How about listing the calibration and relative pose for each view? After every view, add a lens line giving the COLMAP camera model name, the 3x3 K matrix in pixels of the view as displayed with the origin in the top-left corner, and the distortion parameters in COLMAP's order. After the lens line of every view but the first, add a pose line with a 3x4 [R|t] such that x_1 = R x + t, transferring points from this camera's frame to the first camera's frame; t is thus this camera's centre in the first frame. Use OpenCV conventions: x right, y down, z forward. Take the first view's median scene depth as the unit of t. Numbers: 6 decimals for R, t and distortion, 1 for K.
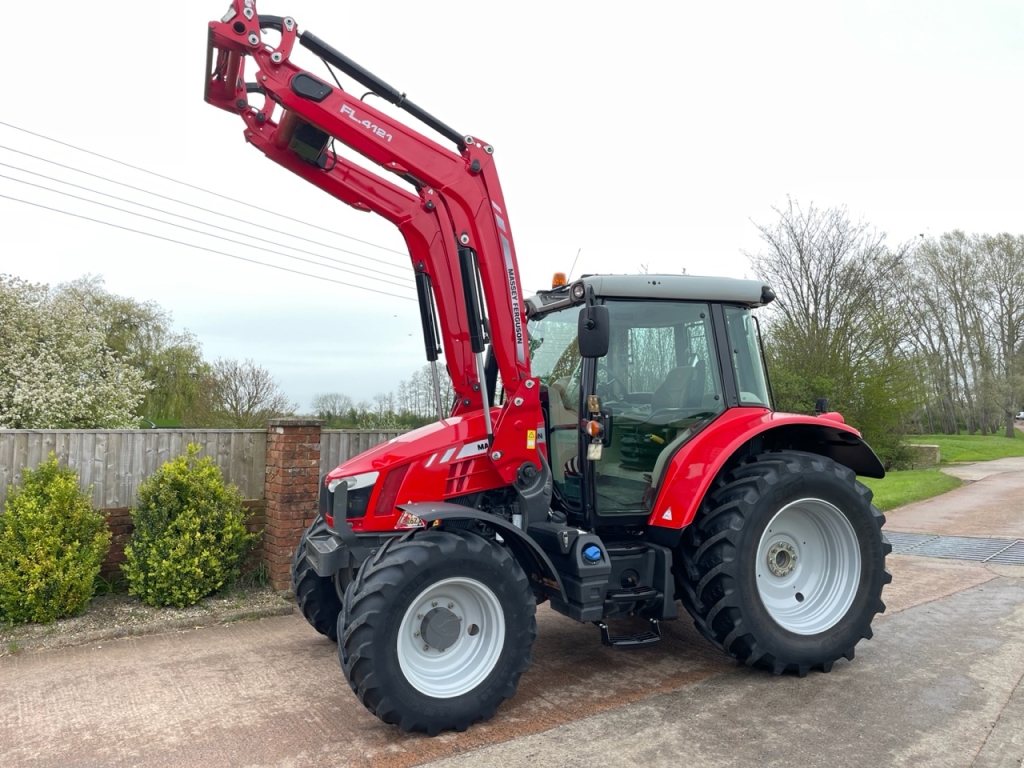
lens RADIAL K [[782.4, 0, 507.4], [0, 782.4, 365.8], [0, 0, 1]] dist [0.090935, -0.134846]
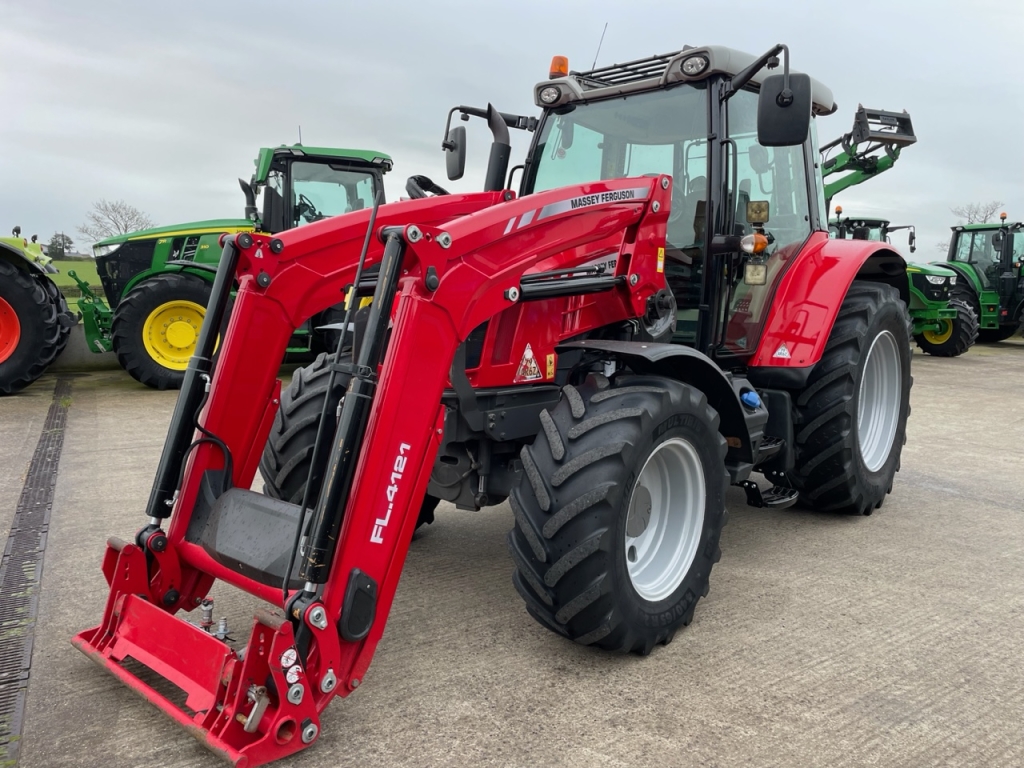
lens RADIAL K [[777.0, 0, 517.0], [0, 777.0, 371.9], [0, 0, 1]] dist [0.096659, -0.127490]
pose [[0.882596, -0.039604, 0.468462, -0.450990], [-0.037082, 0.987477, 0.153346, 0.091151], [-0.468668, -0.152714, 0.870074, 0.397633]]
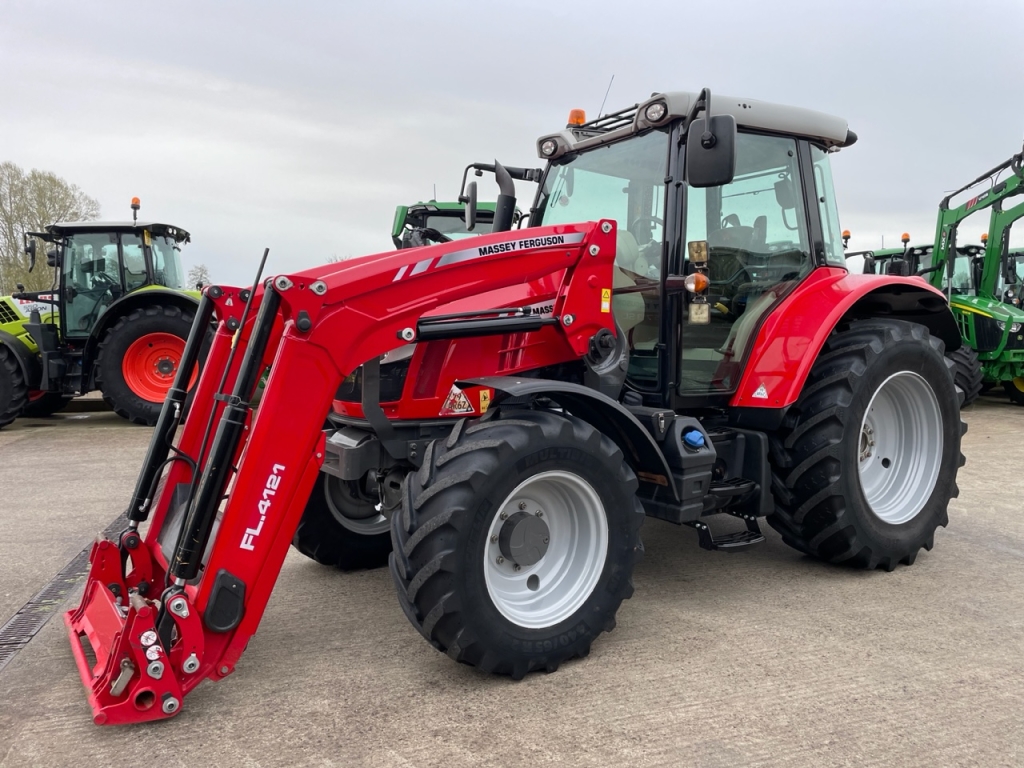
lens RADIAL K [[777.0, 0, 517.0], [0, 777.0, 371.9], [0, 0, 1]] dist [0.096659, -0.127490]
pose [[0.976203, -0.010189, 0.216621, -0.226102], [-0.013665, 0.994020, 0.108339, 0.082688], [-0.216429, -0.108721, 0.970226, 0.262253]]
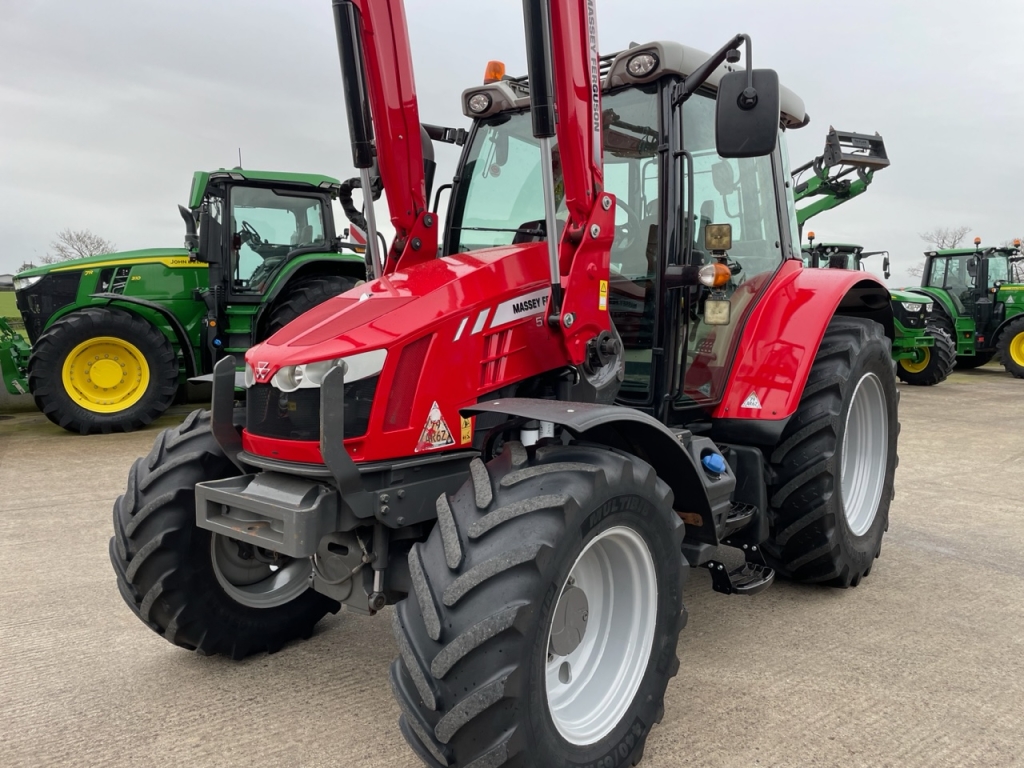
lens RADIAL K [[773.2, 0, 517.2], [0, 773.2, 378.5], [0, 0, 1]] dist [0.090262, -0.116463]
pose [[0.869836, -0.036670, 0.491976, -0.337153], [-0.030699, 0.991278, 0.128163, 0.083595], [-0.492385, -0.126584, 0.861123, 0.498315]]
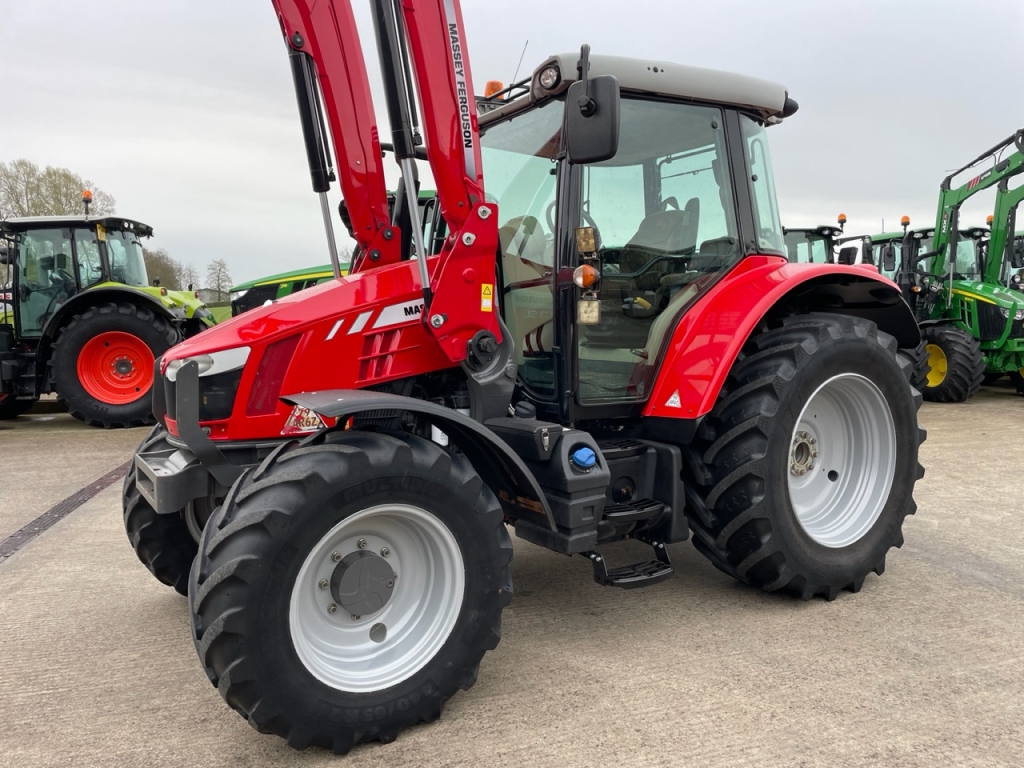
lens RADIAL K [[773.1, 0, 522.6], [0, 773.1, 378.4], [0, 0, 1]] dist [0.095568, -0.128057]
pose [[0.981043, -0.024903, 0.192185, -0.069406], [-0.000284, 0.991523, 0.129930, 0.077220], [-0.193792, -0.127522, 0.972719, 0.340875]]
